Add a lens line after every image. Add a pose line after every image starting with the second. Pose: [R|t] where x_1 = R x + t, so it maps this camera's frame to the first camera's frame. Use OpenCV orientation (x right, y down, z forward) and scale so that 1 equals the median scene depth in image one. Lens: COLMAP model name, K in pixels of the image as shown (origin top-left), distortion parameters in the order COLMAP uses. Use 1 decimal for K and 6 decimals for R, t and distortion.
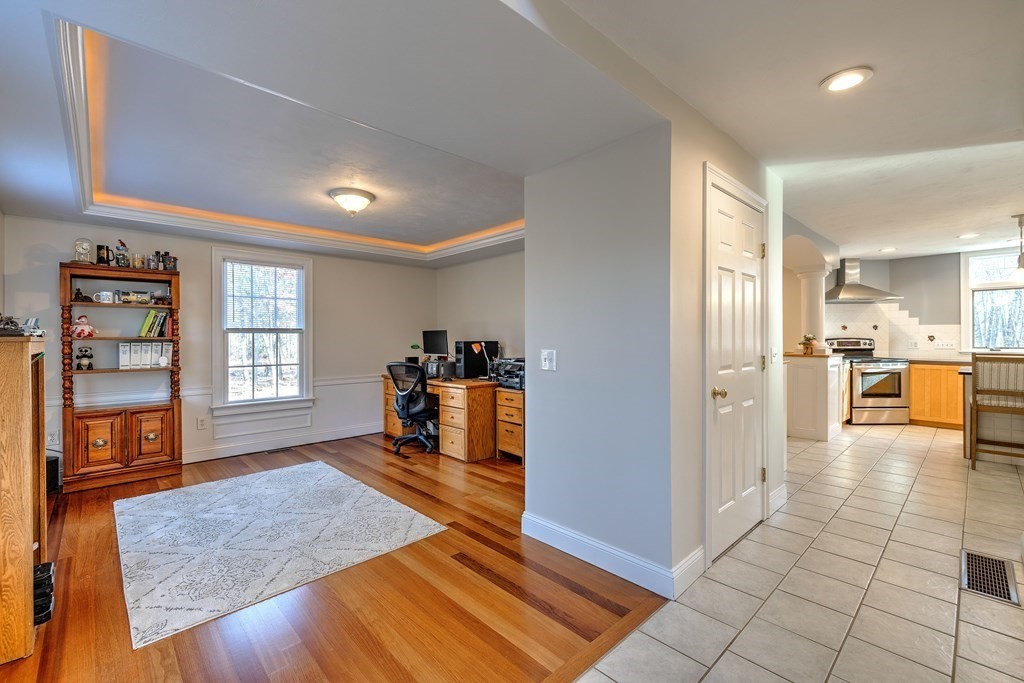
lens RADIAL K [[418.5, 0, 474.2], [0, 418.5, 341.7], [0, 0, 1]] dist [0.002573, 0.000116]
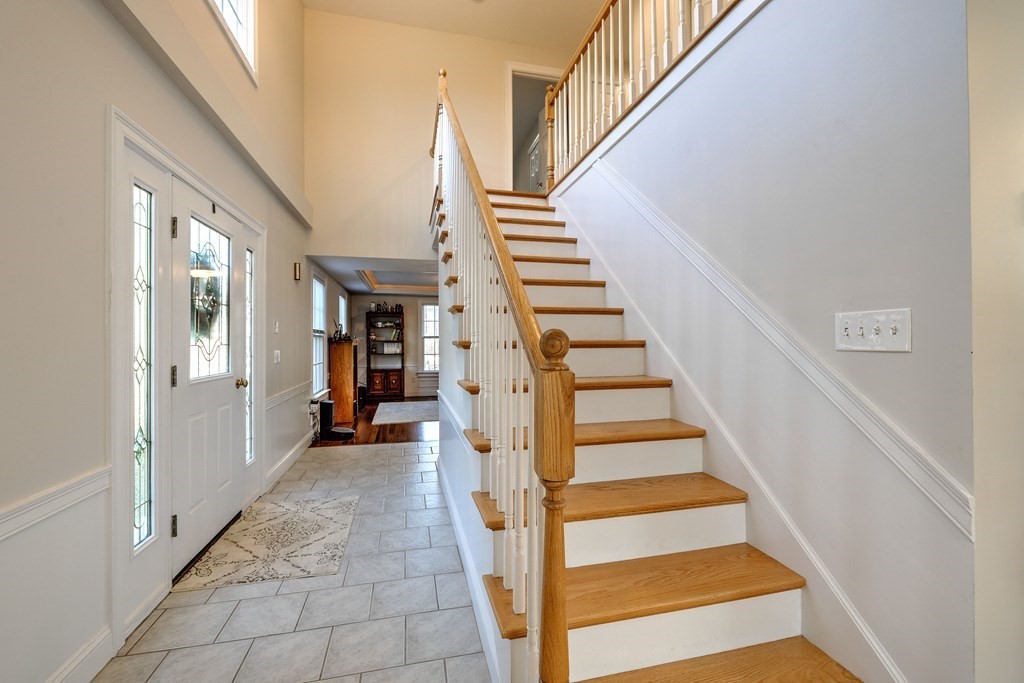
lens RADIAL K [[418.5, 0, 504.9], [0, 418.5, 339.7], [0, 0, 1]] dist [0.002573, 0.000116]
pose [[0.873841, -0.000800, -0.486210, 0.950463], [-0.003061, 0.999970, -0.007146, 0.000116], [0.486201, 0.007733, 0.873813, -0.786602]]
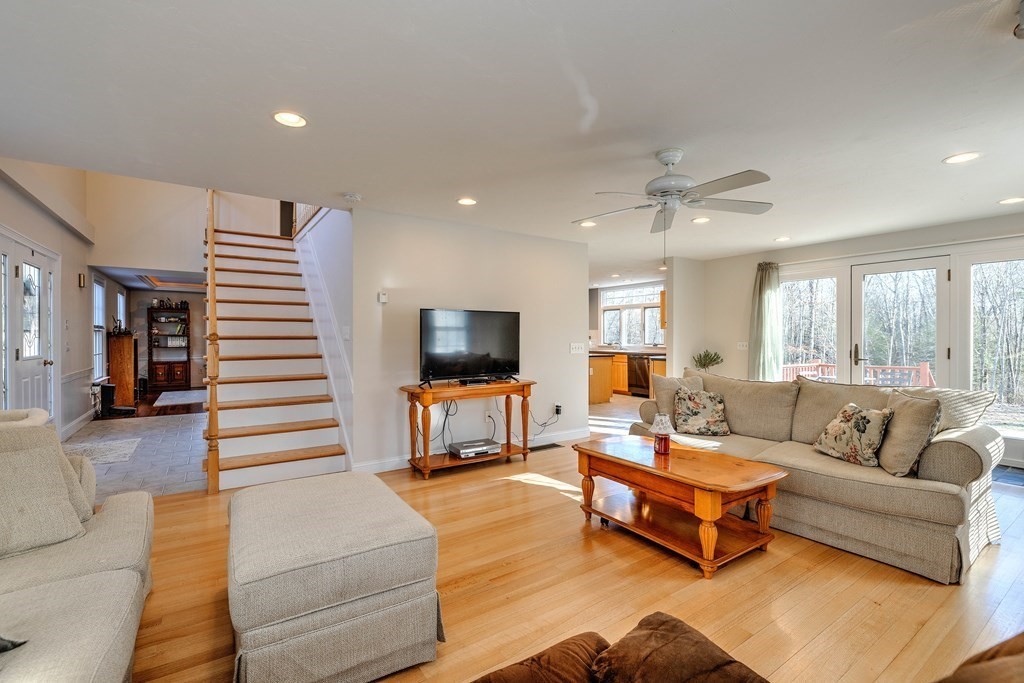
lens RADIAL K [[456.5, 0, 512.9], [0, 456.5, 339.6], [0, 0, 1]] dist [-0.004243, -0.001020]
pose [[0.988295, 0.006976, -0.152392, 1.690357], [-0.006662, 0.999974, 0.002573, -0.000588], [0.152406, -0.001528, 0.988317, -1.457673]]
